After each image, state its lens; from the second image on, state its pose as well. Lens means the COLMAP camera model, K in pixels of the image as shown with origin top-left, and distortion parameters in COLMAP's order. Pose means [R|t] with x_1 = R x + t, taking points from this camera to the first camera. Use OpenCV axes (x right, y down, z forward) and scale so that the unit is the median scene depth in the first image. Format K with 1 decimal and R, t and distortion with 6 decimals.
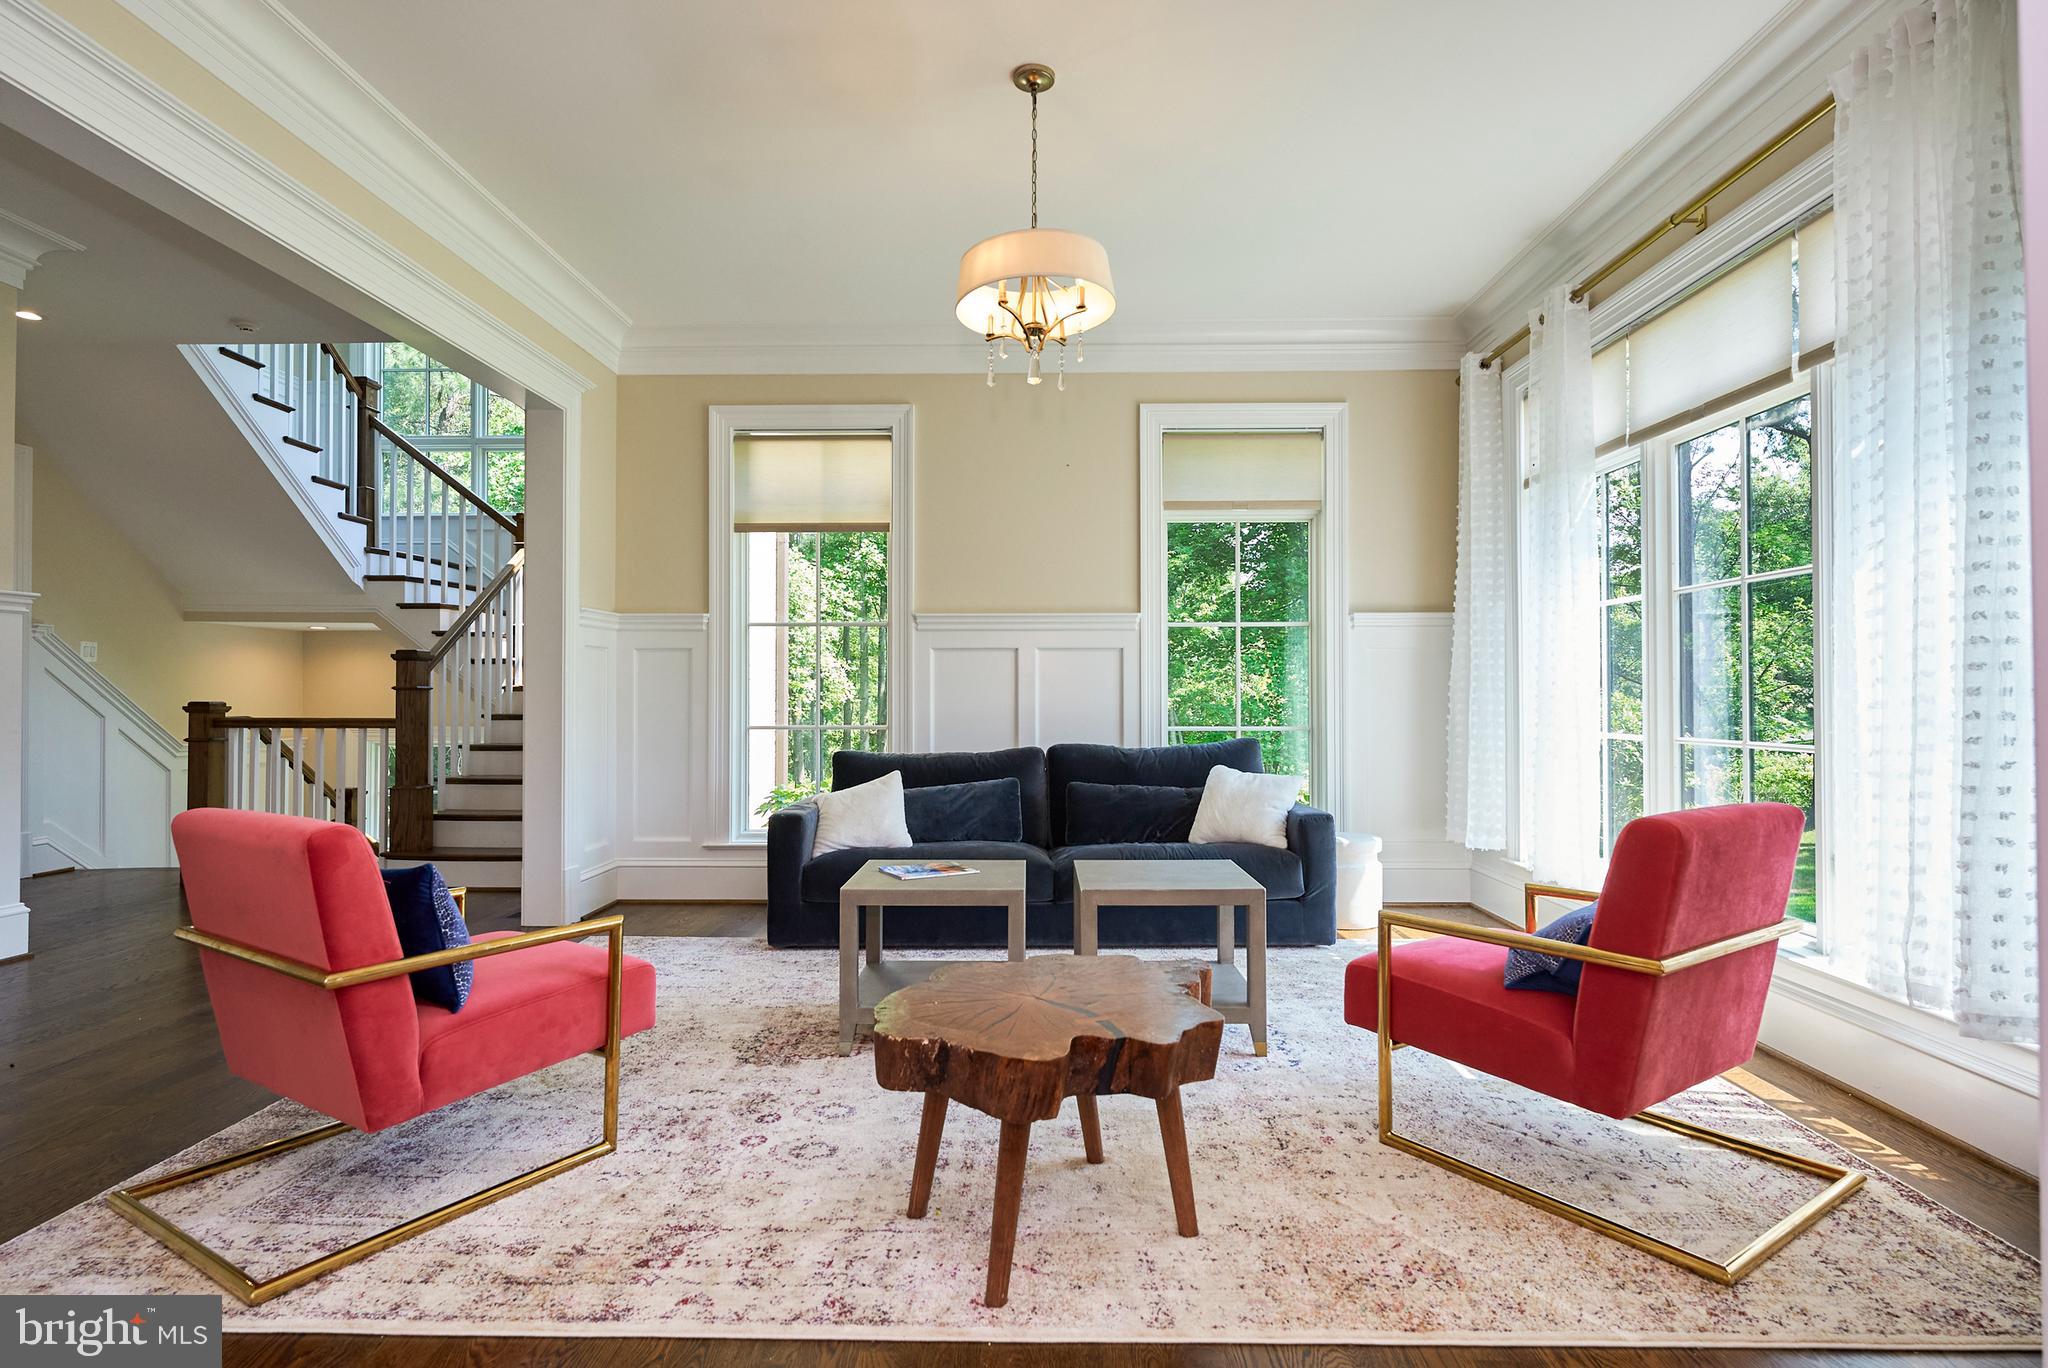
lens RADIAL K [[1025.9, 0, 1024.0], [0, 1025.9, 684.0], [0, 0, 1]] dist [0.002737, 0.000516]
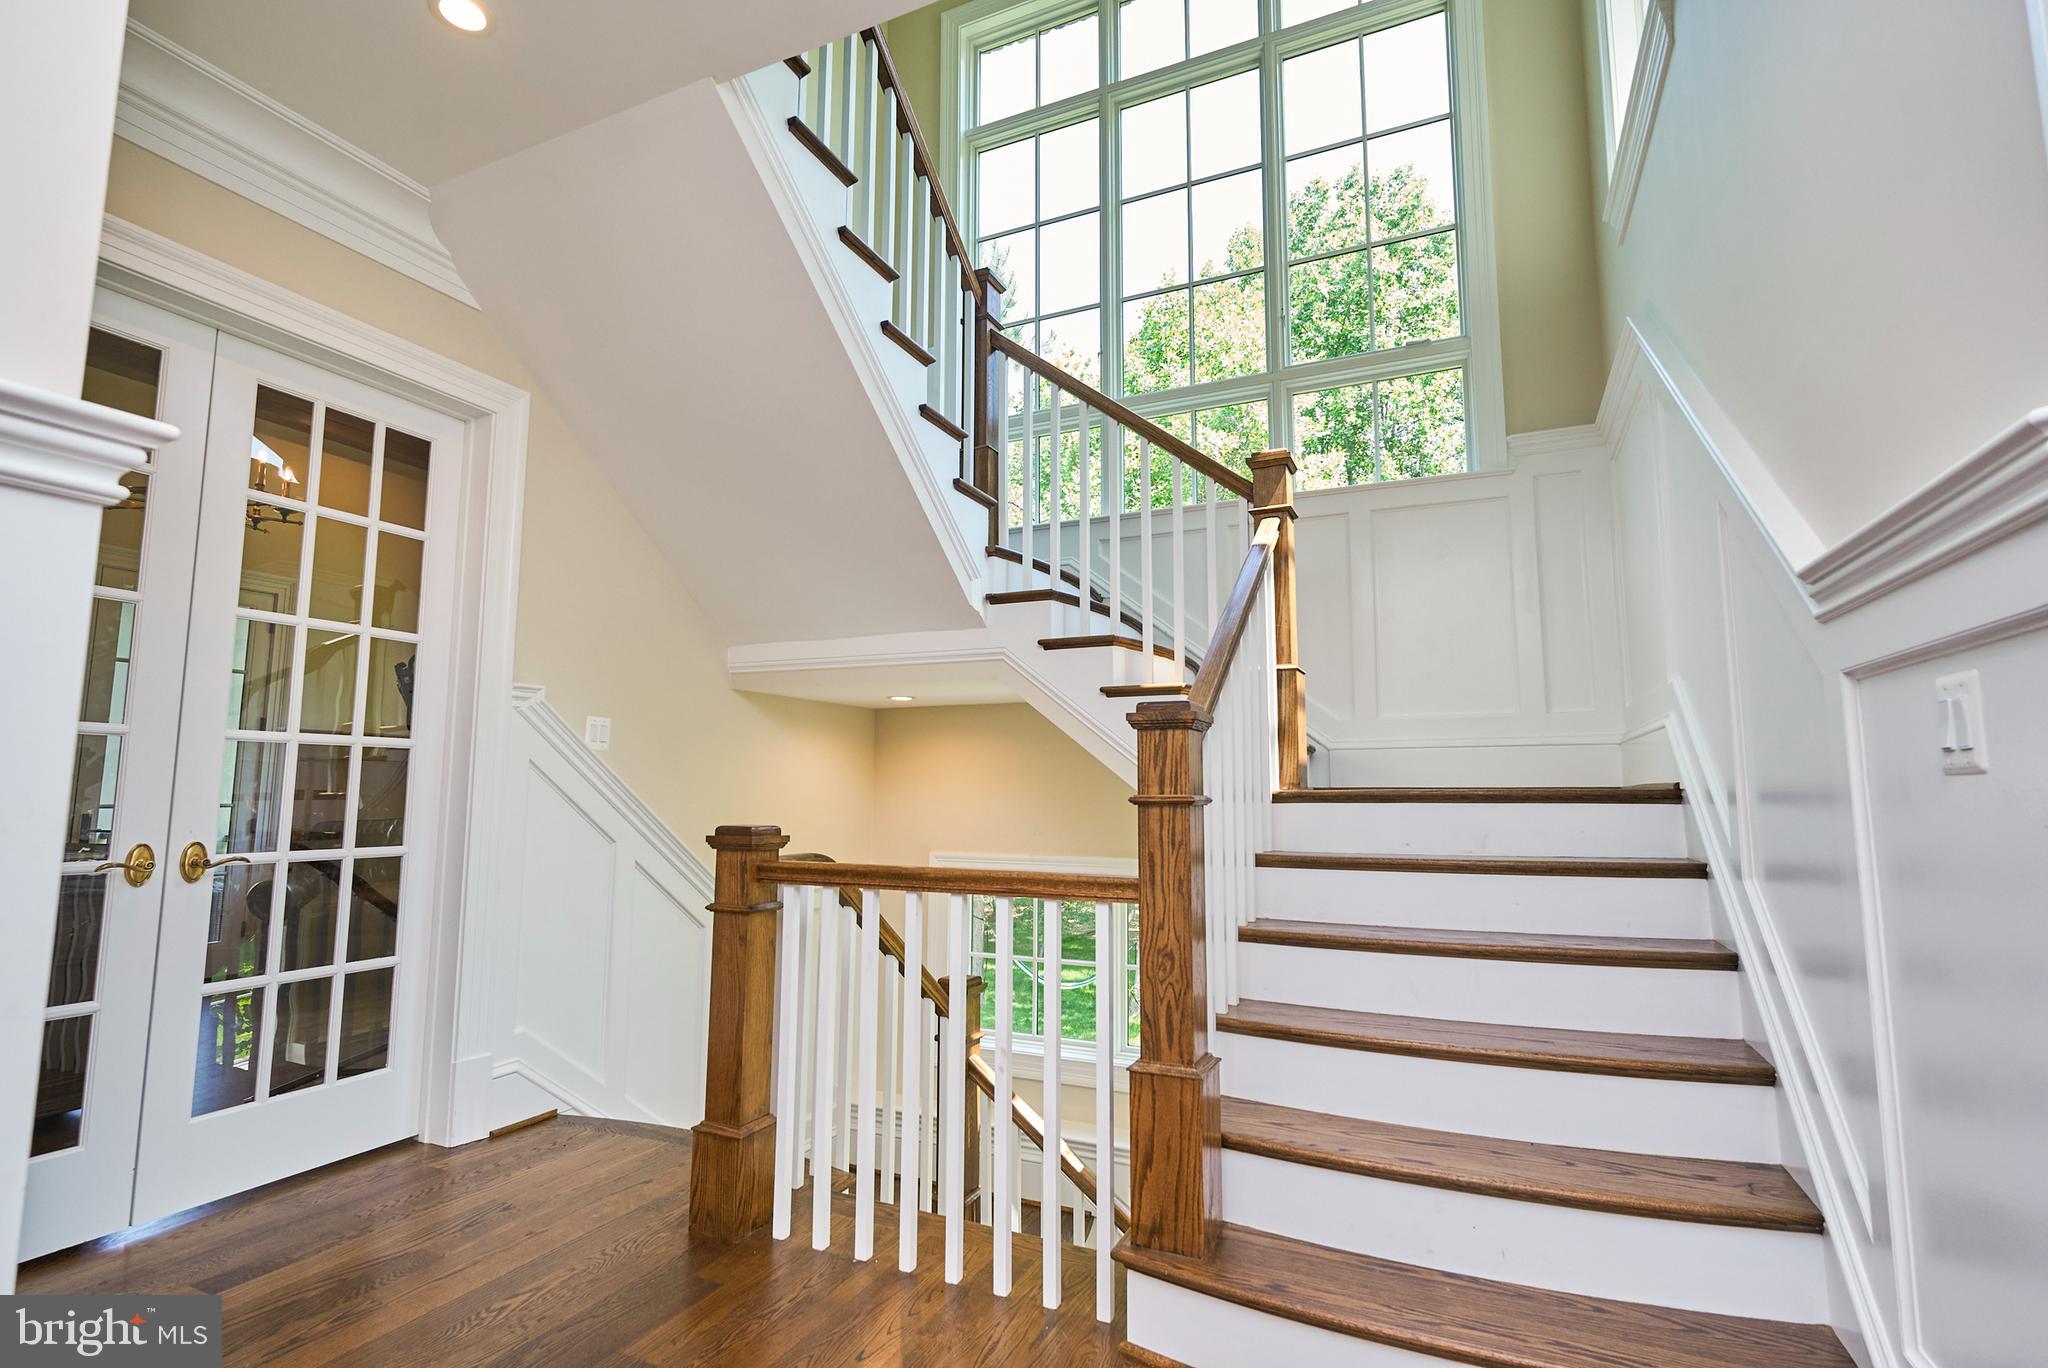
lens RADIAL K [[965.3, 0, 1024.0], [0, 965.3, 684.0], [0, 0, 1]] dist [-0.000554, 0.000042]
pose [[0.917141, -0.039833, -0.396567, -0.453300], [-0.000944, 0.994773, -0.102104, -0.002587], [0.398561, 0.094018, 0.912310, 0.579501]]
